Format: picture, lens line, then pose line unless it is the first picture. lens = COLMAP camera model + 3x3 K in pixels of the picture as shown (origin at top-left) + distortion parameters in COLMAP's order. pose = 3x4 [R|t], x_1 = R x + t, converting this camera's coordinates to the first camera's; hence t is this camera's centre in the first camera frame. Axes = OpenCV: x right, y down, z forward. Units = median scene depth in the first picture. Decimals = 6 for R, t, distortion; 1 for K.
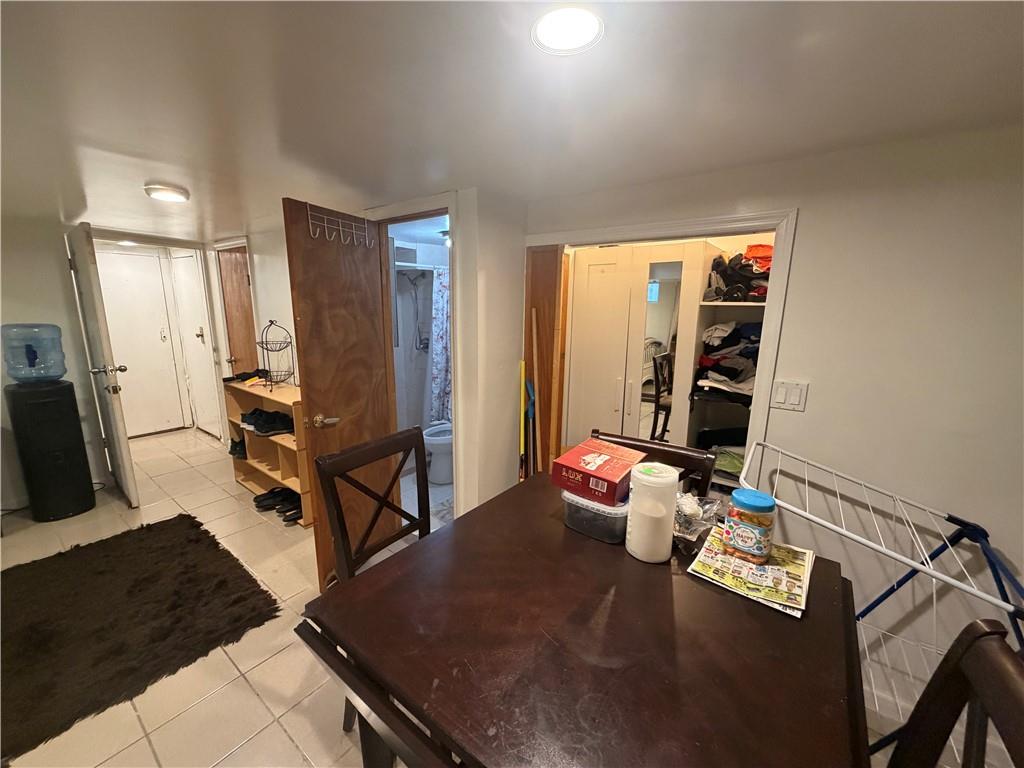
lens RADIAL K [[407.0, 0, 509.3], [0, 407.0, 383.3], [0, 0, 1]] dist [-0.002291, -0.000035]
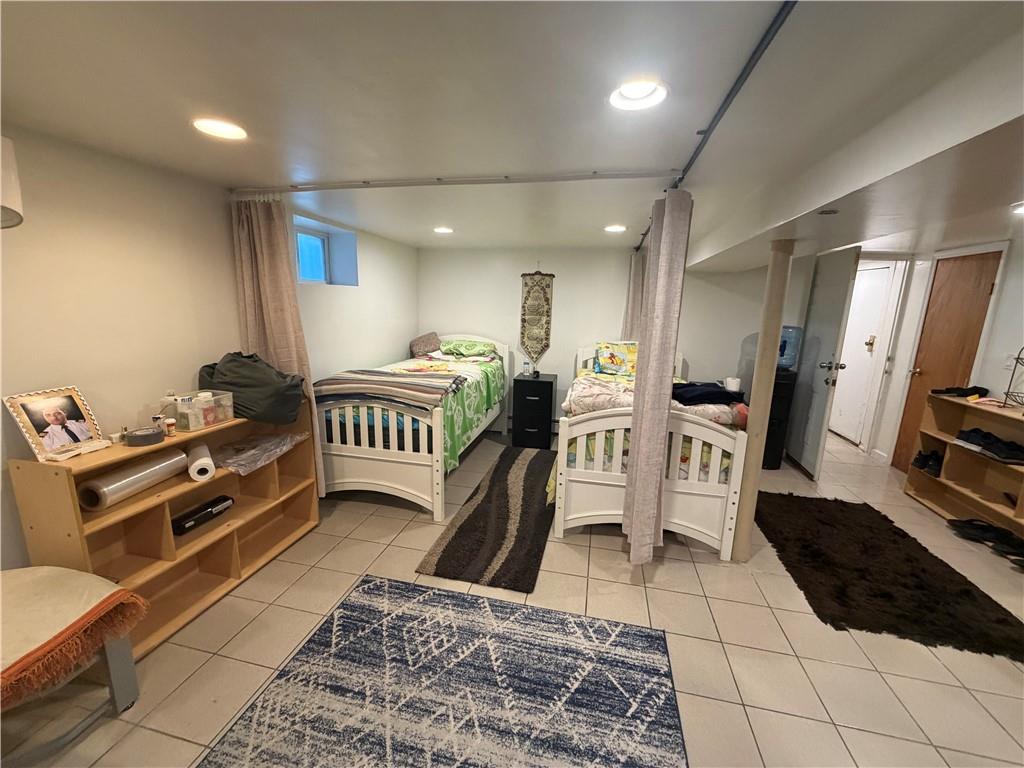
lens RADIAL K [[407.0, 0, 511.8], [0, 407.0, 385.2], [0, 0, 1]] dist [-0.002291, -0.000035]
pose [[0.406069, 0.176954, -0.896546, -0.283191], [-0.194647, 0.975308, 0.104339, 0.085984], [0.892872, 0.132141, 0.430486, -0.390917]]
